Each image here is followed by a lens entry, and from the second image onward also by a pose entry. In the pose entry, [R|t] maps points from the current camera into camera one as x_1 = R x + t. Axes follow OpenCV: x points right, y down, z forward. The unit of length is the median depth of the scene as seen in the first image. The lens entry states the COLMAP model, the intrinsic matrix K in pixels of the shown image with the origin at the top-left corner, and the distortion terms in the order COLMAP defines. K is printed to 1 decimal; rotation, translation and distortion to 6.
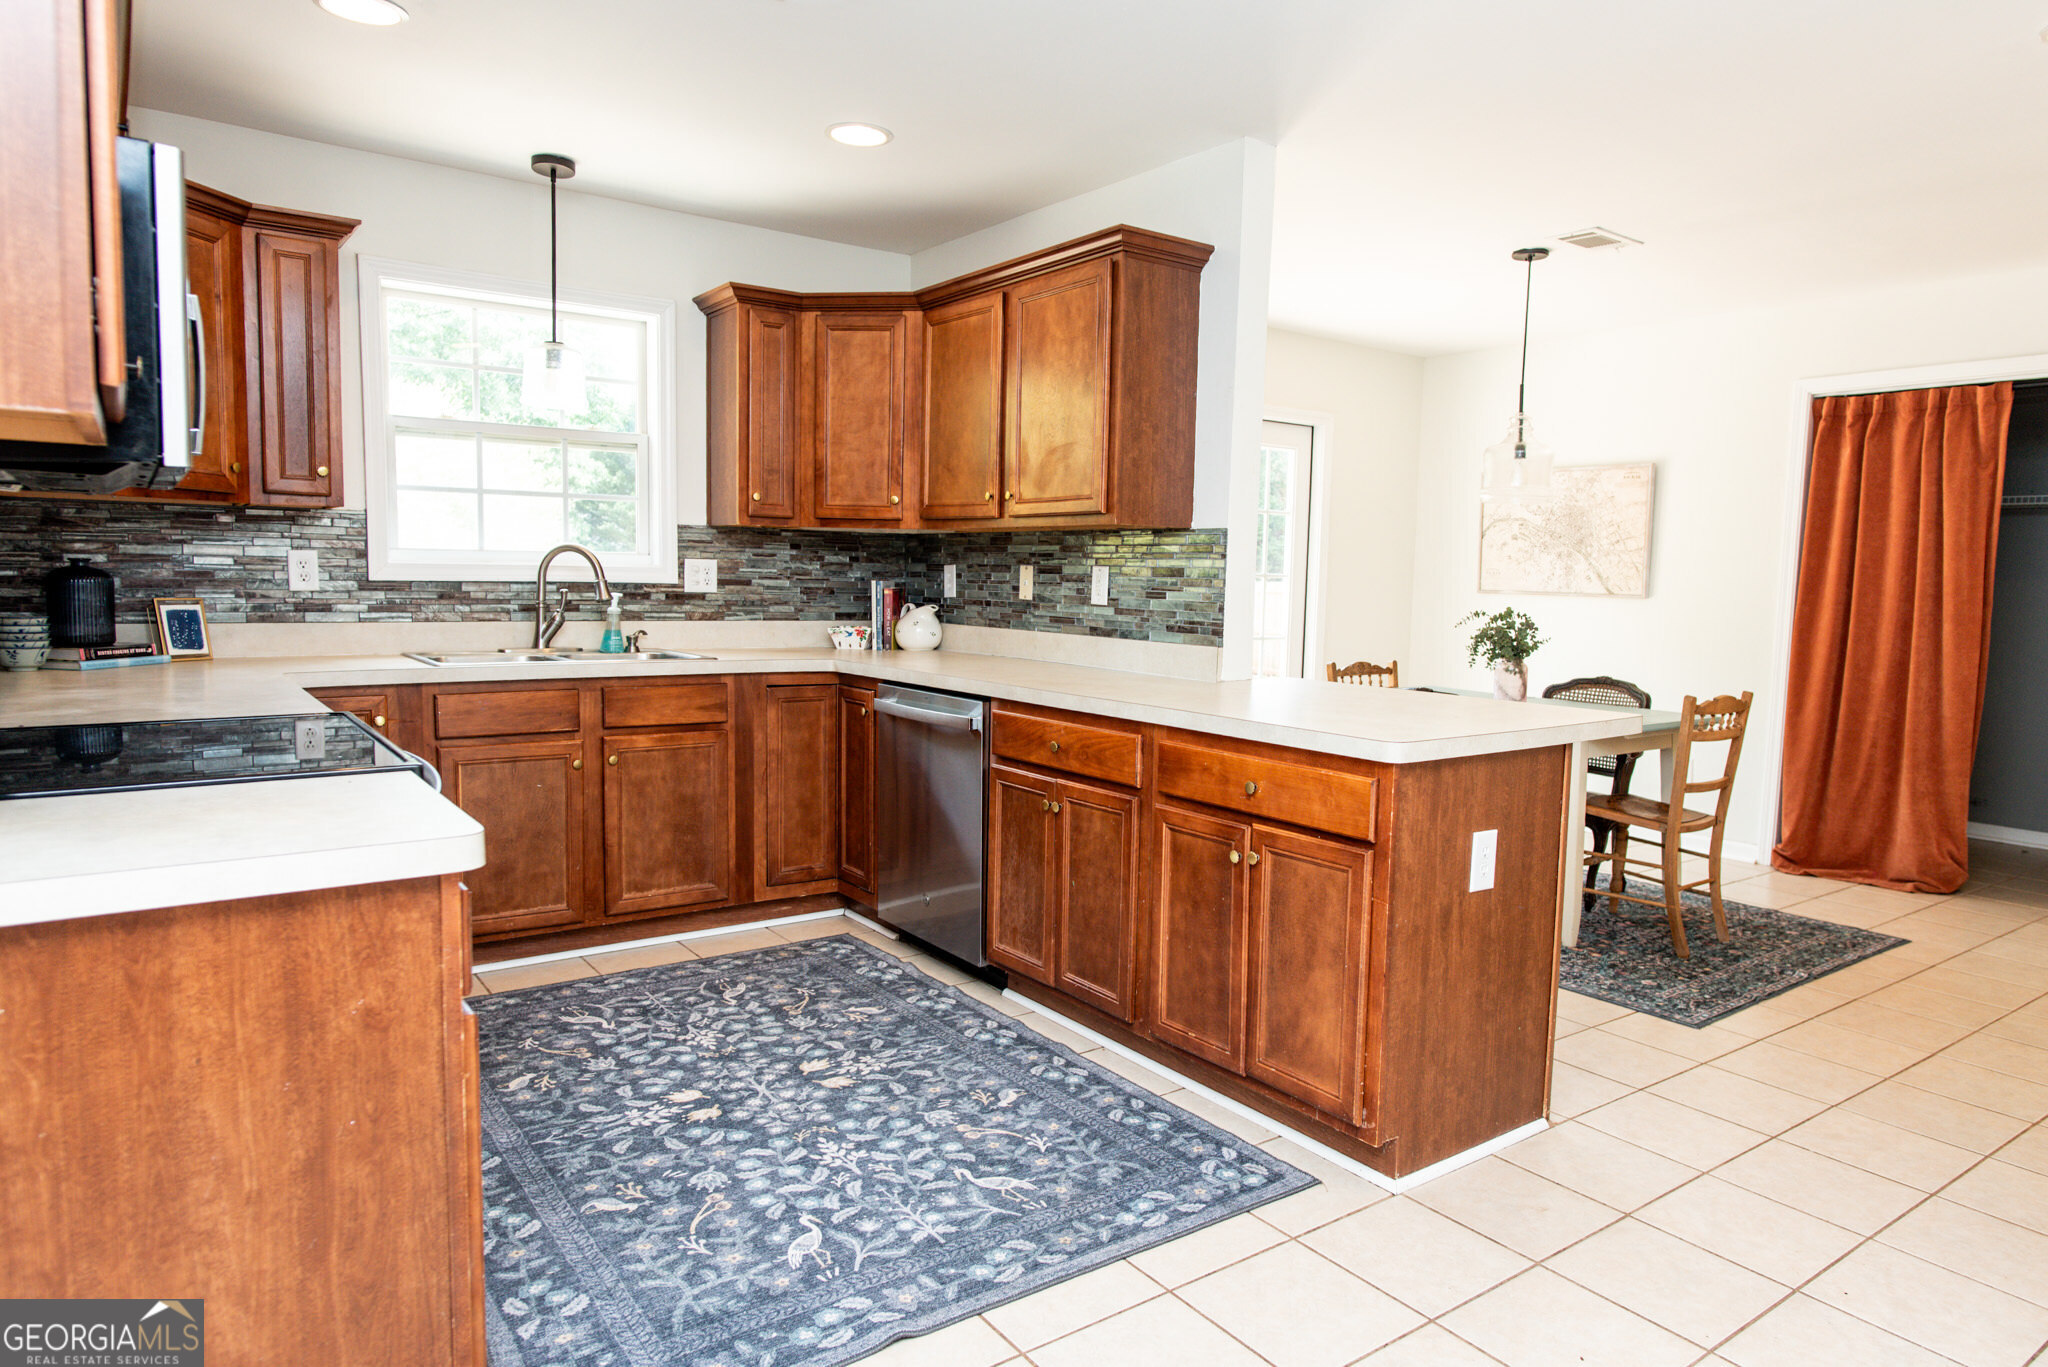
lens RADIAL K [[1238.5, 0, 1026.9], [0, 1238.5, 713.9], [0, 0, 1]] dist [-0.005361, 0.001626]
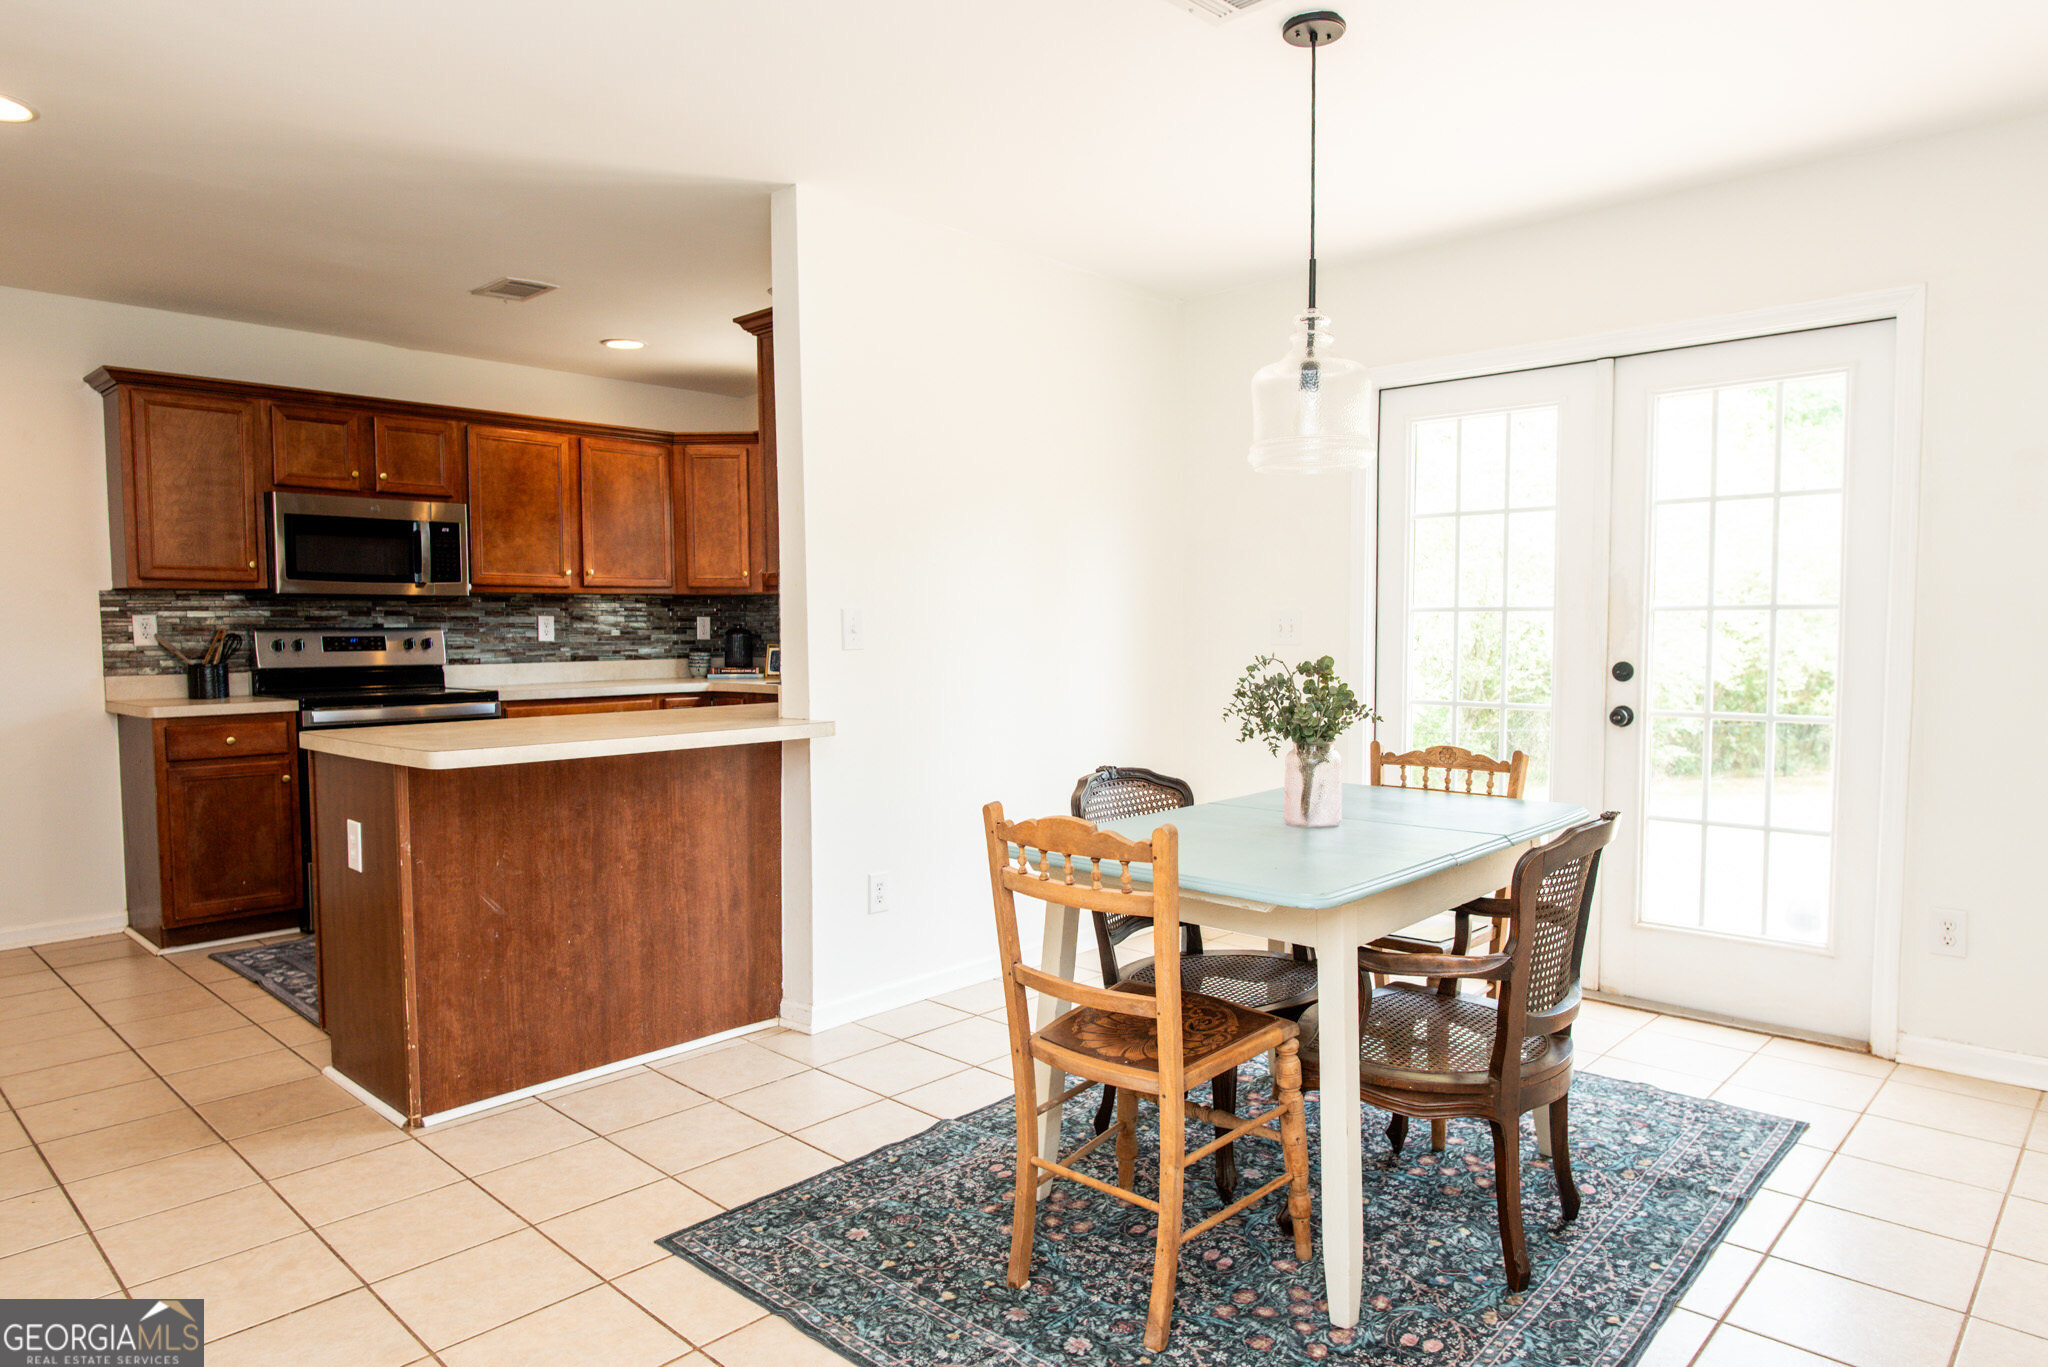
lens RADIAL K [[1231.9, 0, 1029.6], [0, 1231.9, 718.0], [0, 0, 1]] dist [-0.005182, 0.001716]
pose [[0.196526, 0.049603, -0.979243, 1.237682], [-0.102442, 0.994292, 0.029806, -0.079544], [0.975132, 0.094458, 0.200485, 1.030448]]
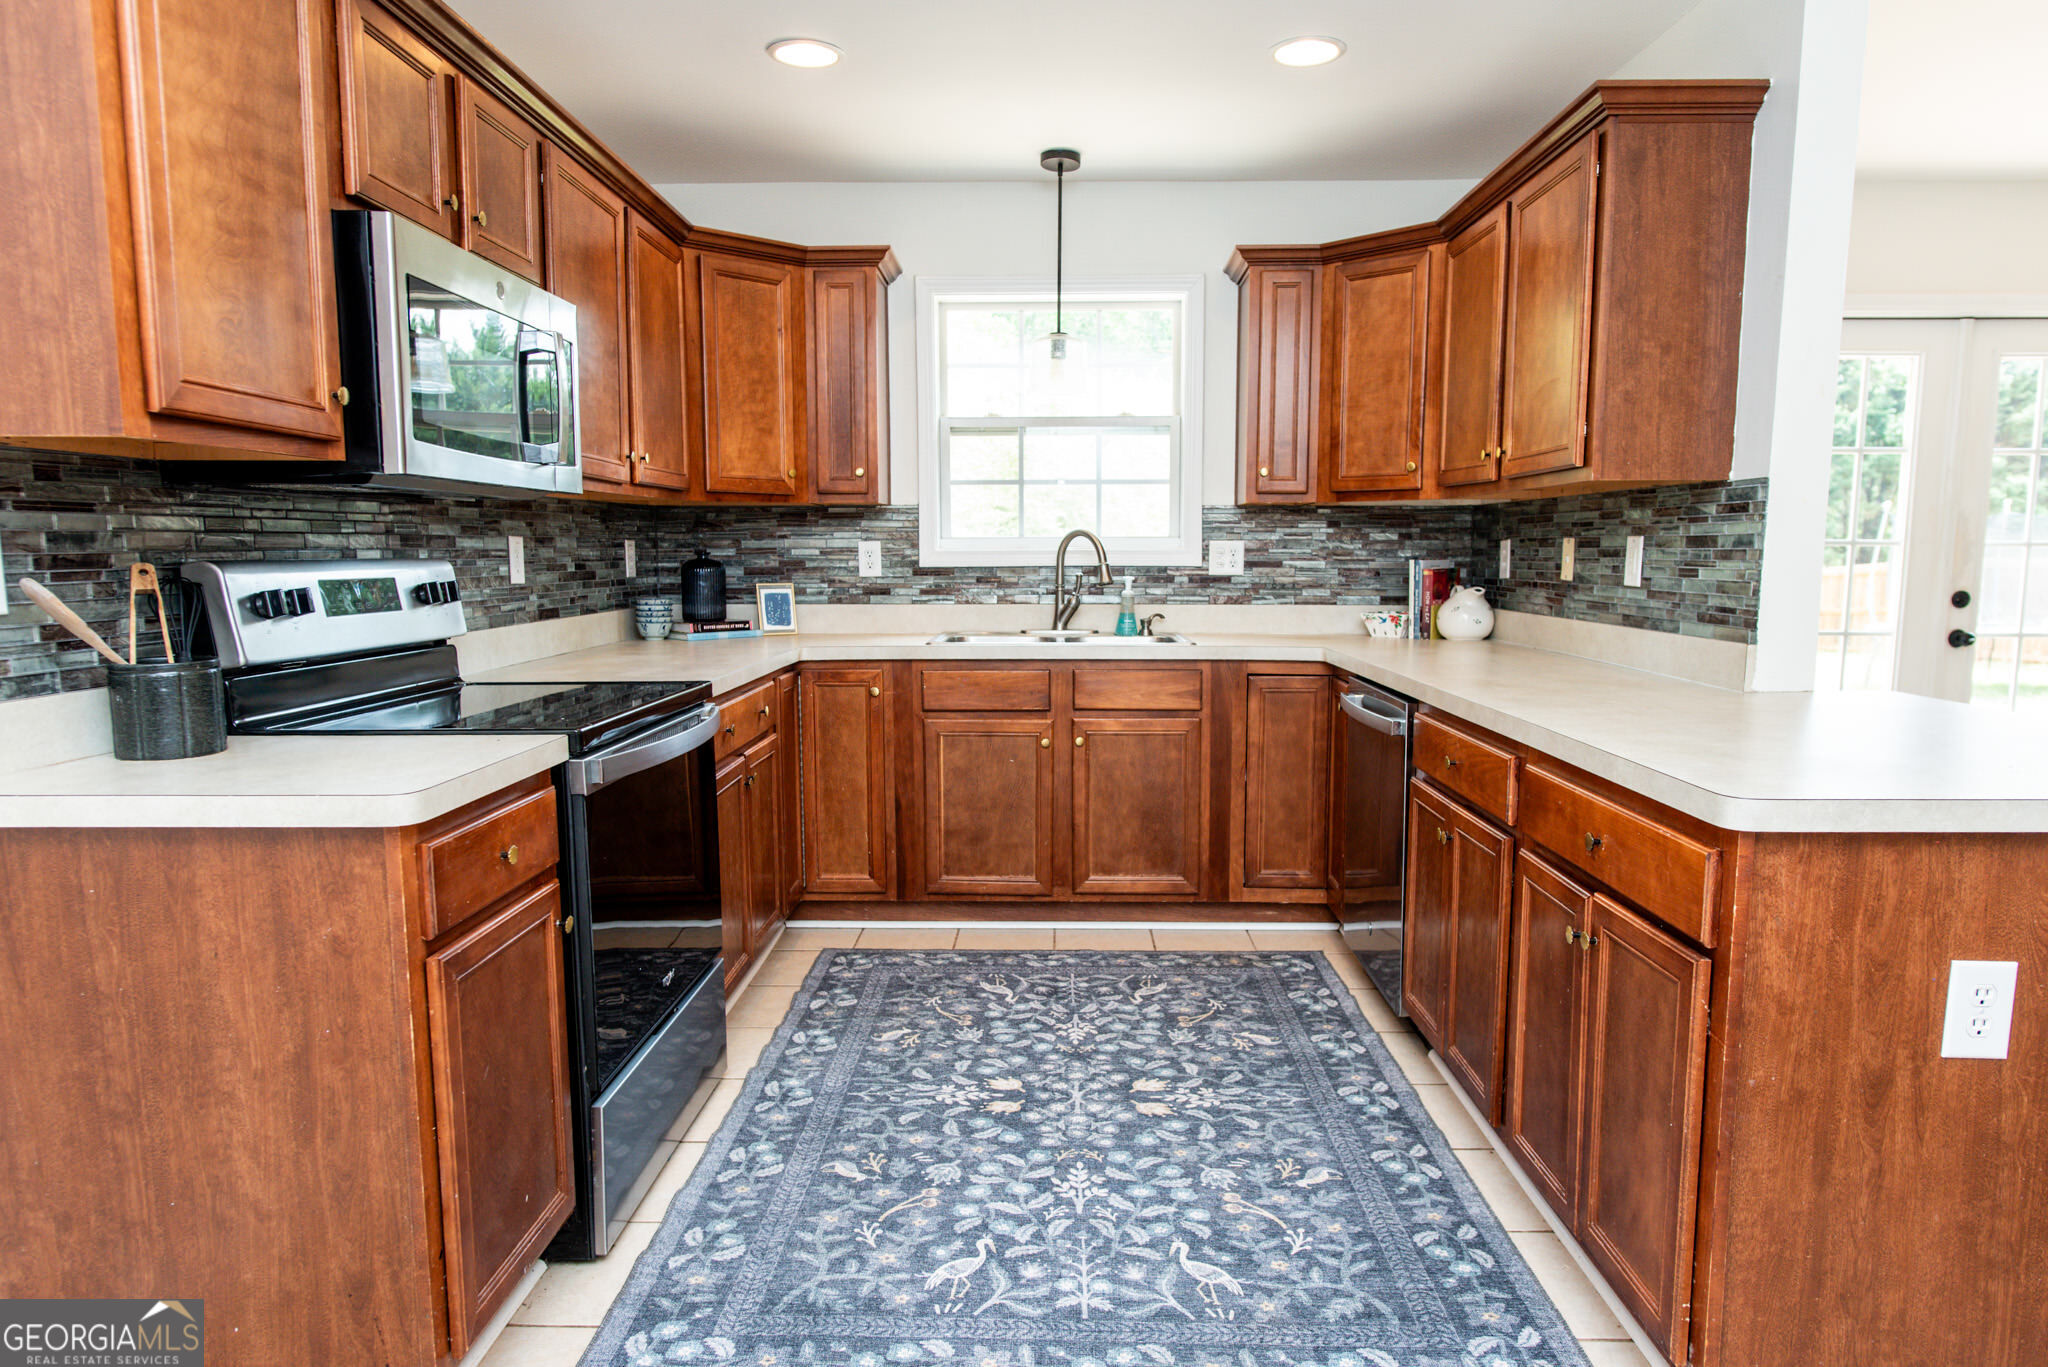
lens RADIAL K [[1231.9, 0, 1029.6], [0, 1231.9, 718.0], [0, 0, 1]] dist [-0.005182, 0.001716]
pose [[0.799281, 0.059760, -0.597979, 0.258362], [-0.050467, 0.998203, 0.032301, -0.013510], [0.598835, 0.004360, 0.800861, 0.184106]]
